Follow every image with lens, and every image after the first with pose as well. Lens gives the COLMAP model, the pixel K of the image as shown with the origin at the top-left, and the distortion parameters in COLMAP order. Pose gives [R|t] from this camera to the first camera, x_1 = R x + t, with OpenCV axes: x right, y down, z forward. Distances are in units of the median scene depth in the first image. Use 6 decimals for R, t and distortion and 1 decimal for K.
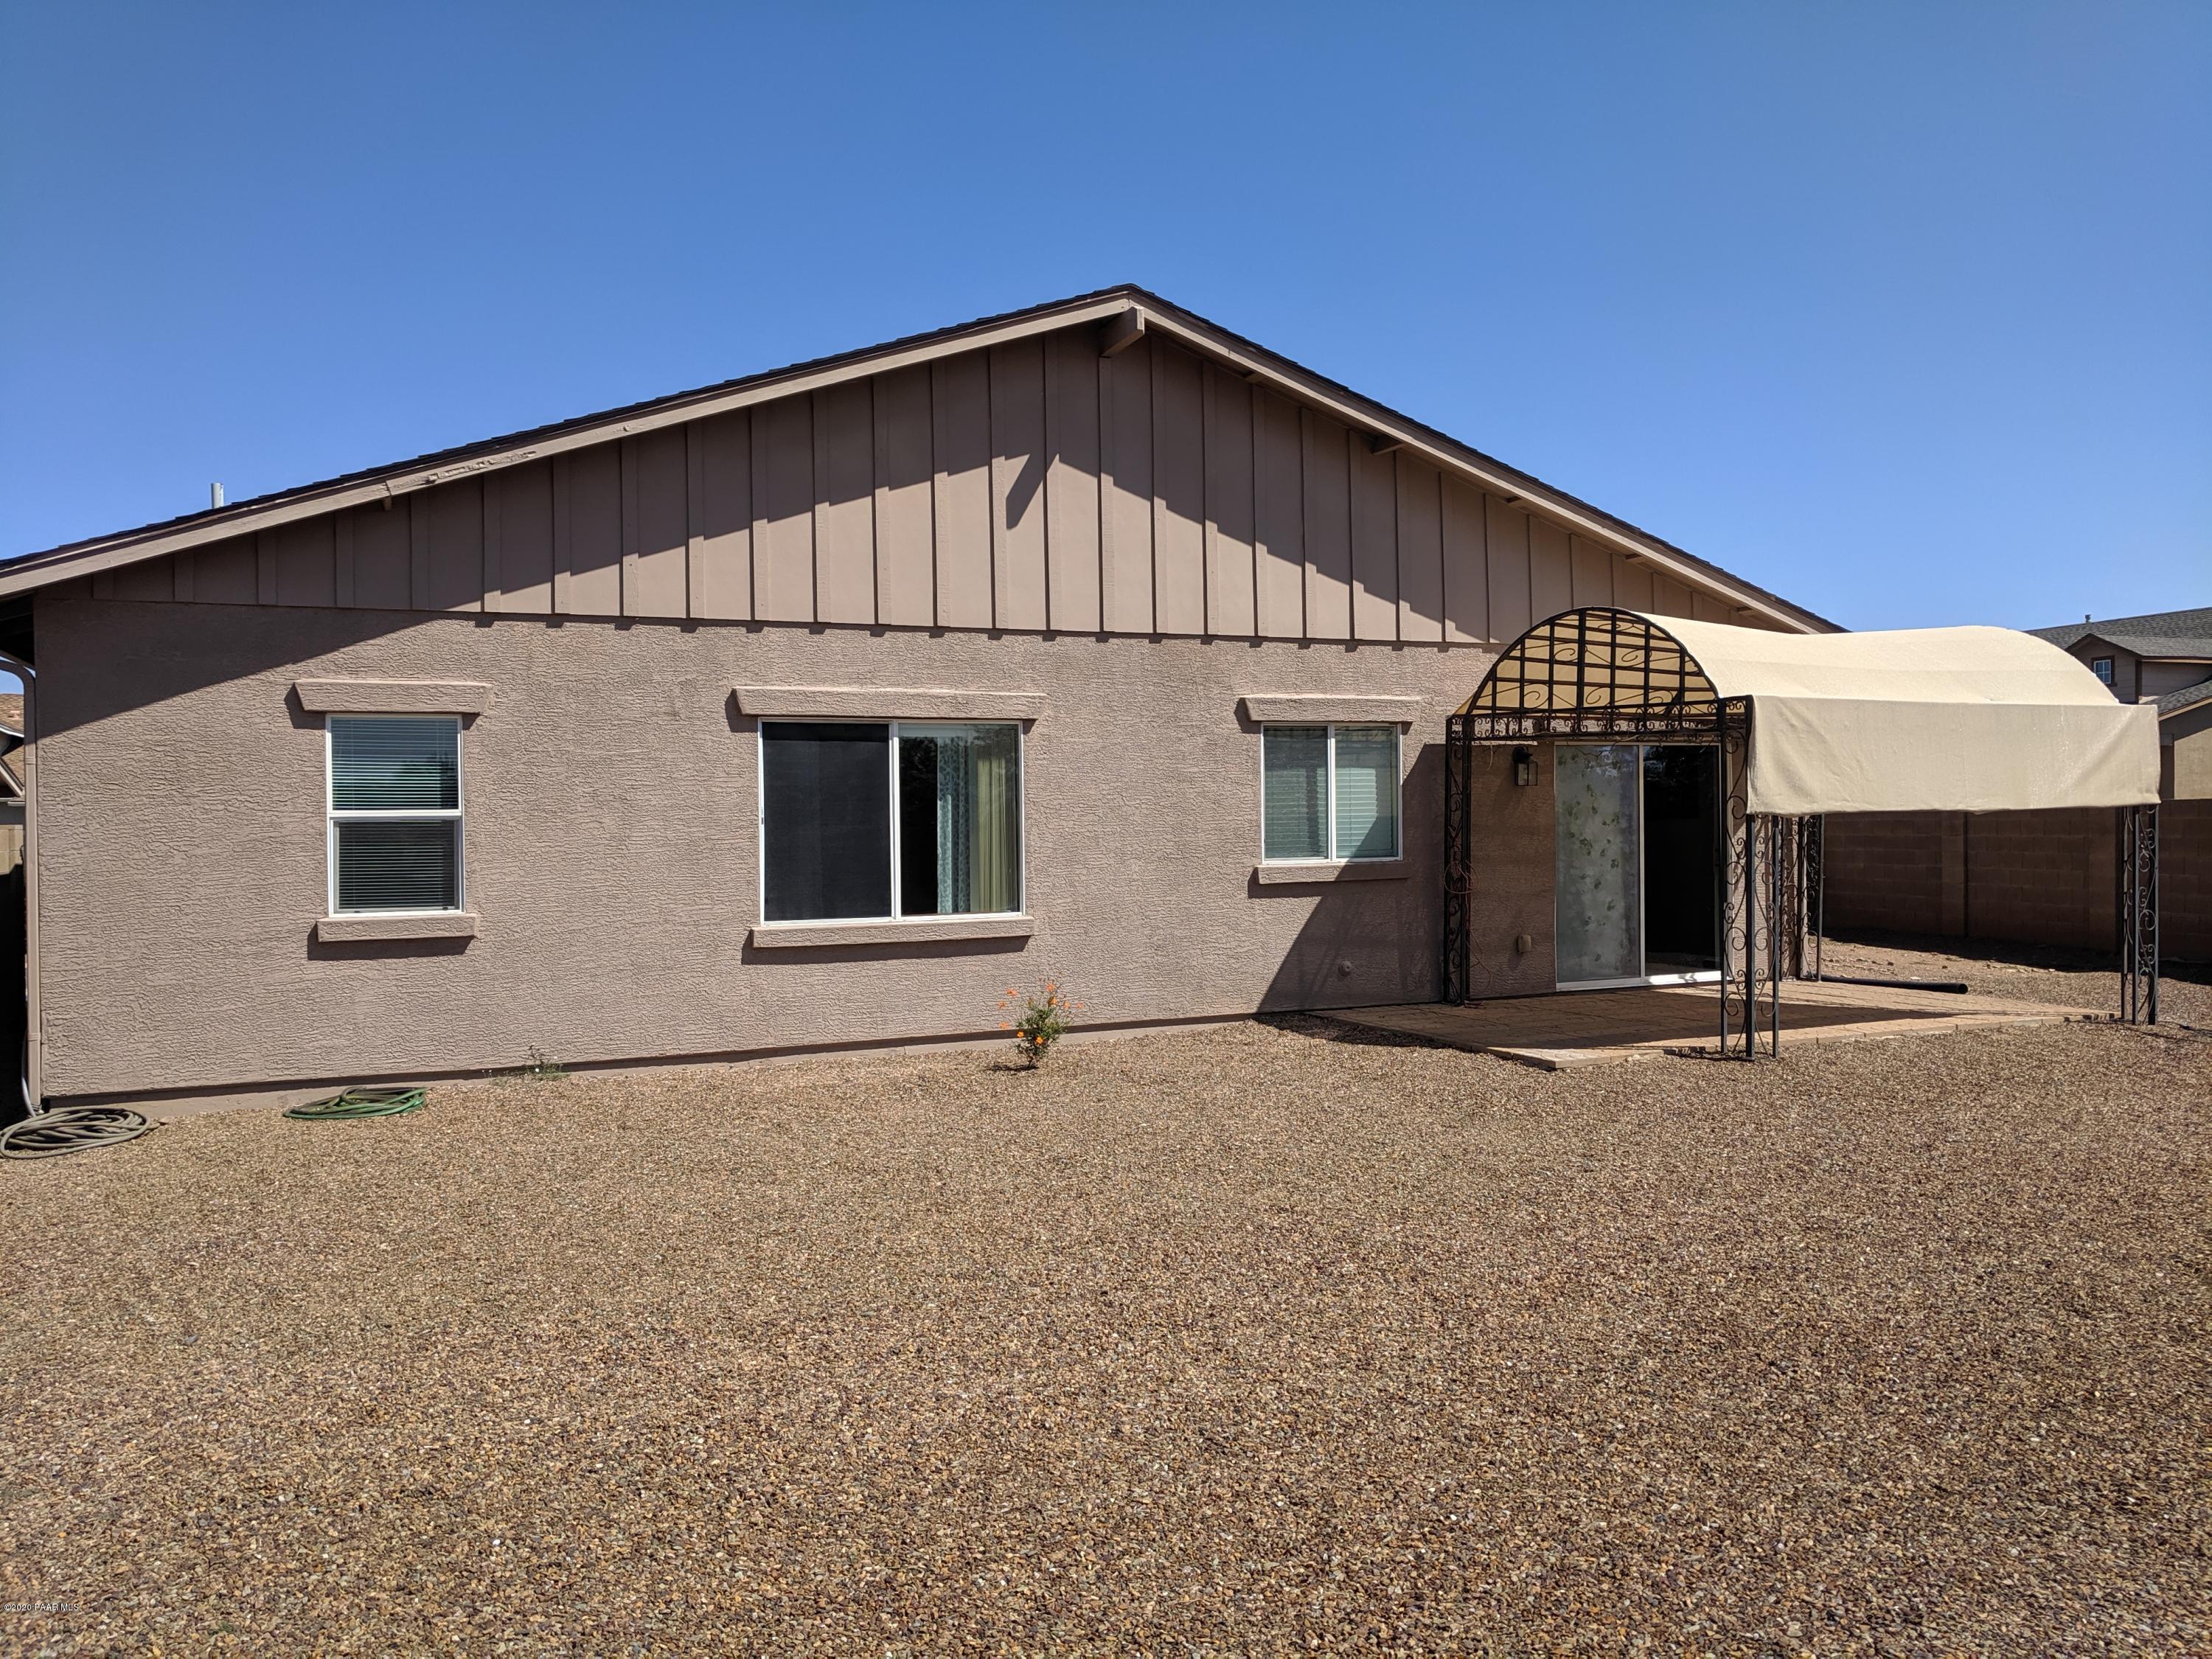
lens RADIAL K [[1668.4, 0, 1084.7], [0, 1668.4, 835.3], [0, 0, 1]] dist [0.006344, 0.016022]
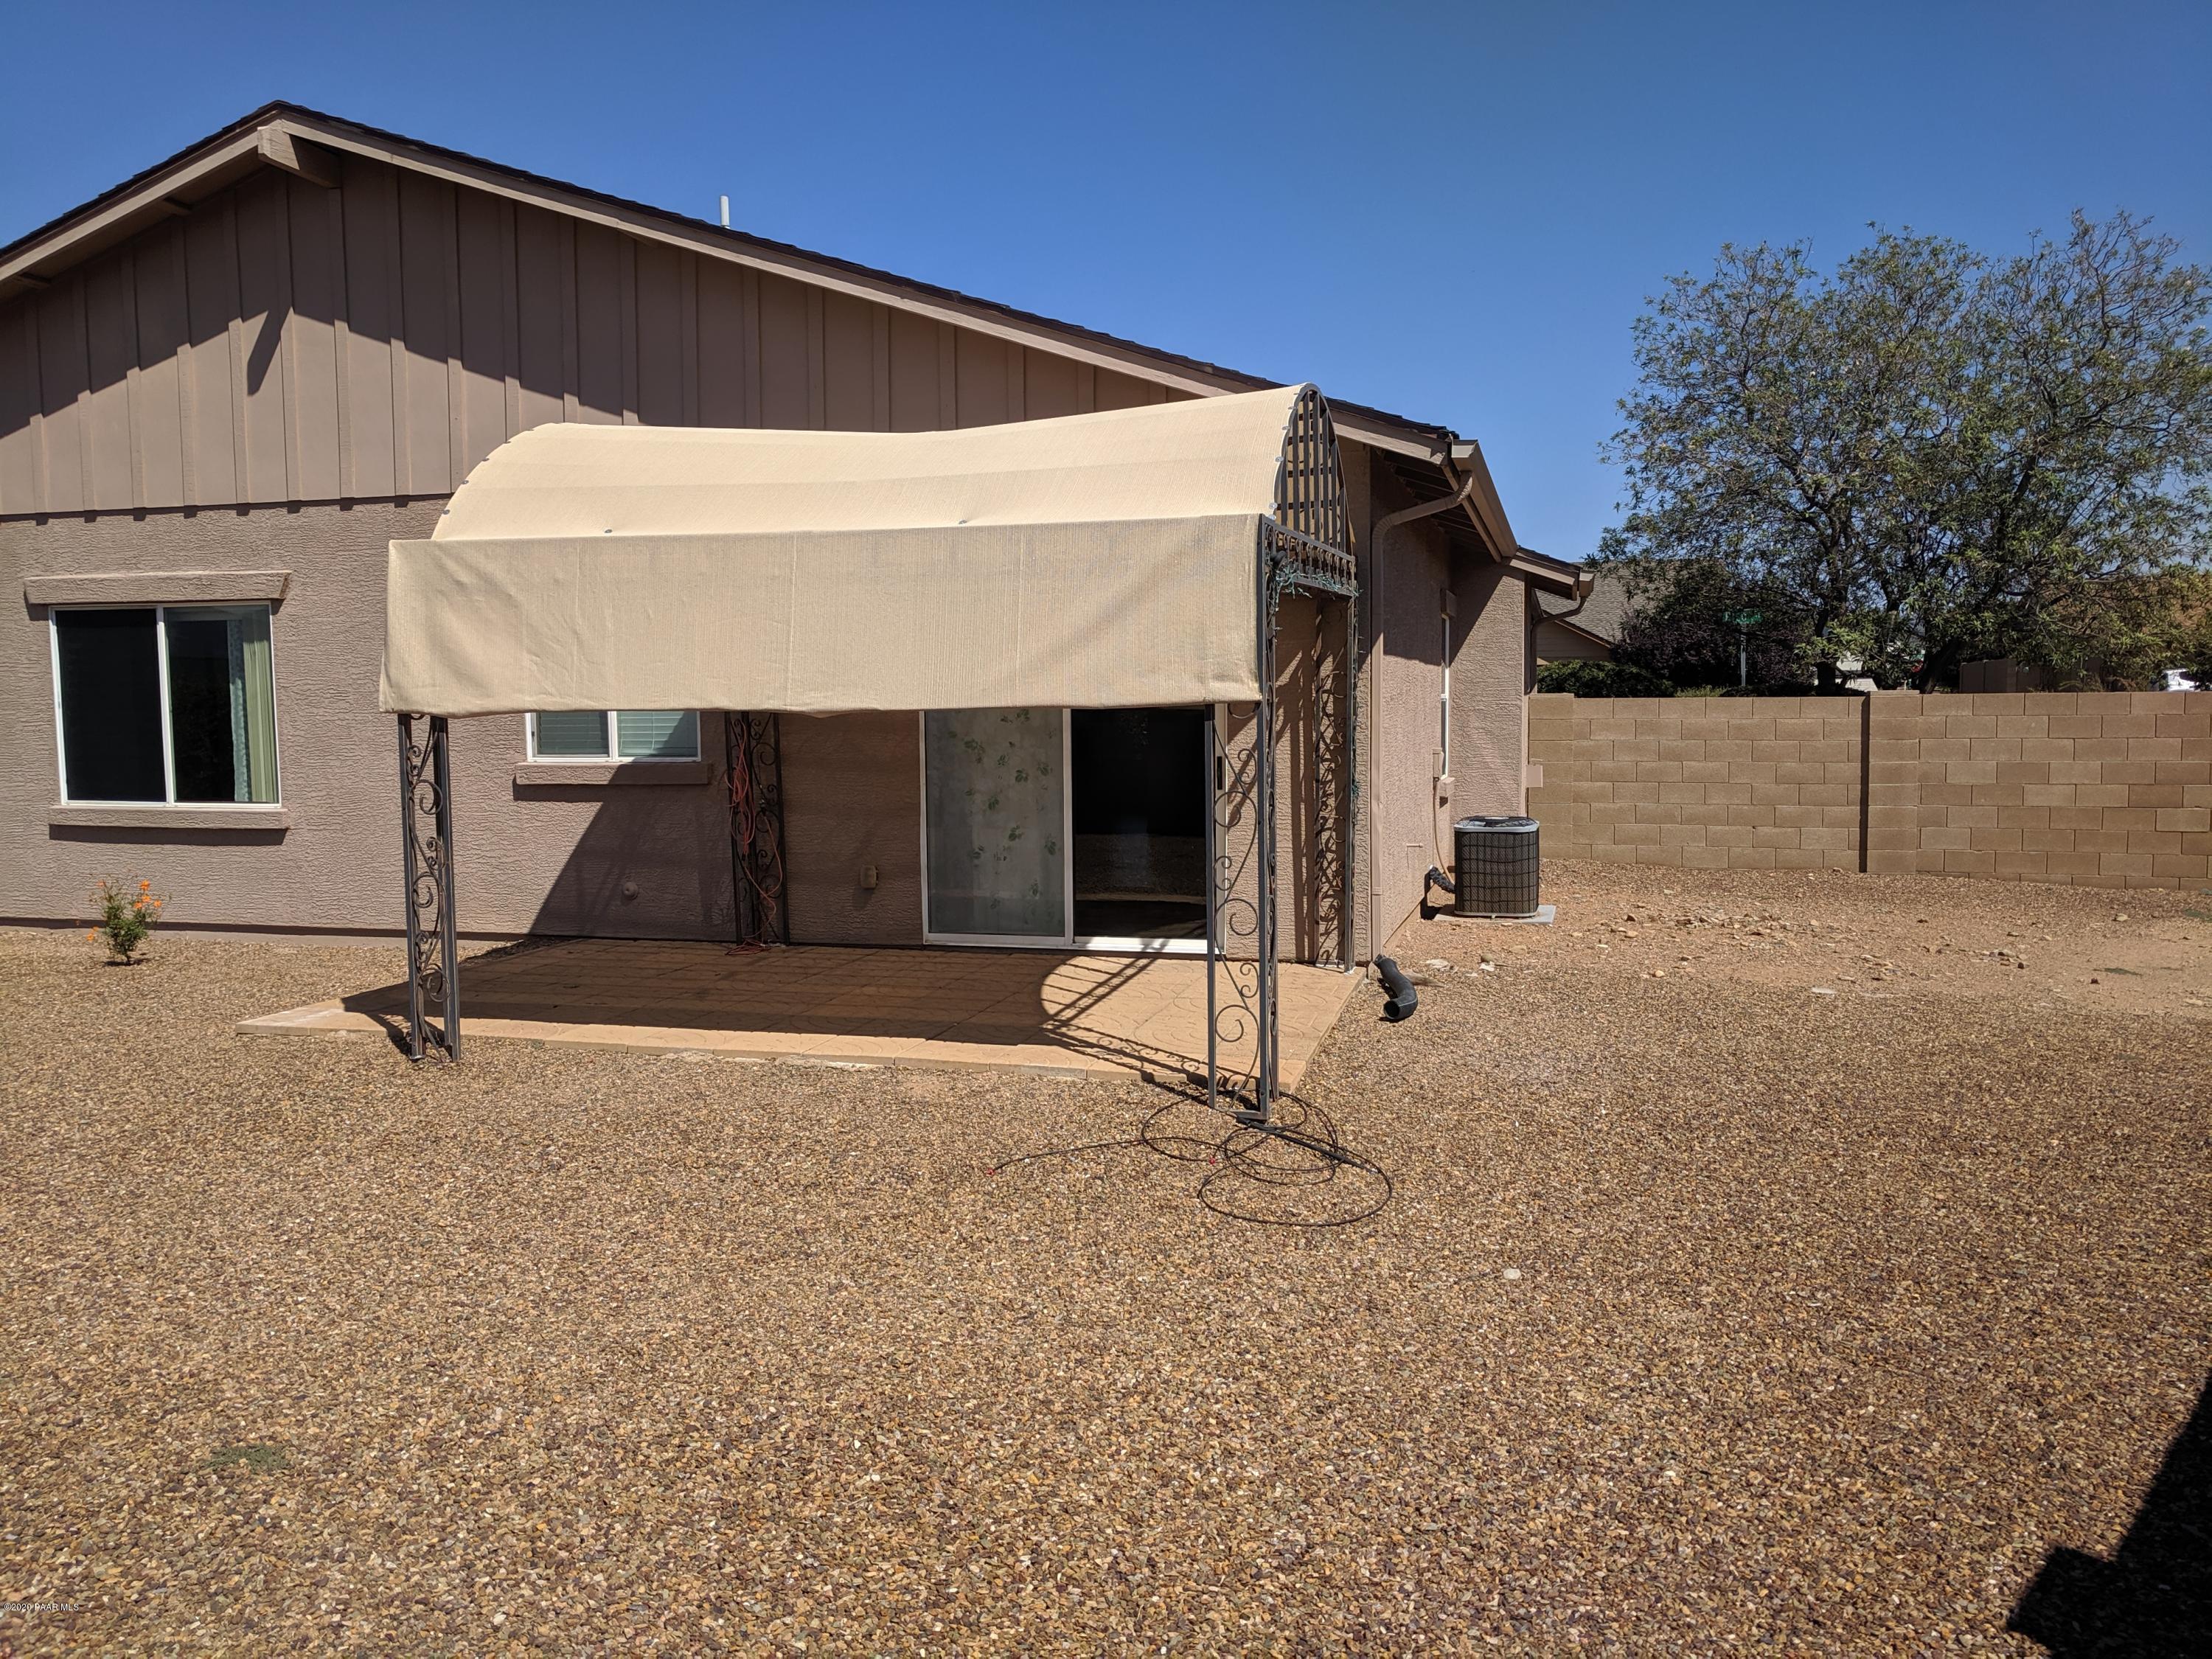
lens RADIAL K [[1668.4, 0, 1114.7], [0, 1668.4, 837.2], [0, 0, 1]] dist [0.006344, 0.016022]
pose [[0.782679, 0.059226, -0.619601, 0.934066], [-0.011524, 0.996671, 0.080711, -0.017447], [0.622319, -0.056030, 0.780756, 0.549643]]
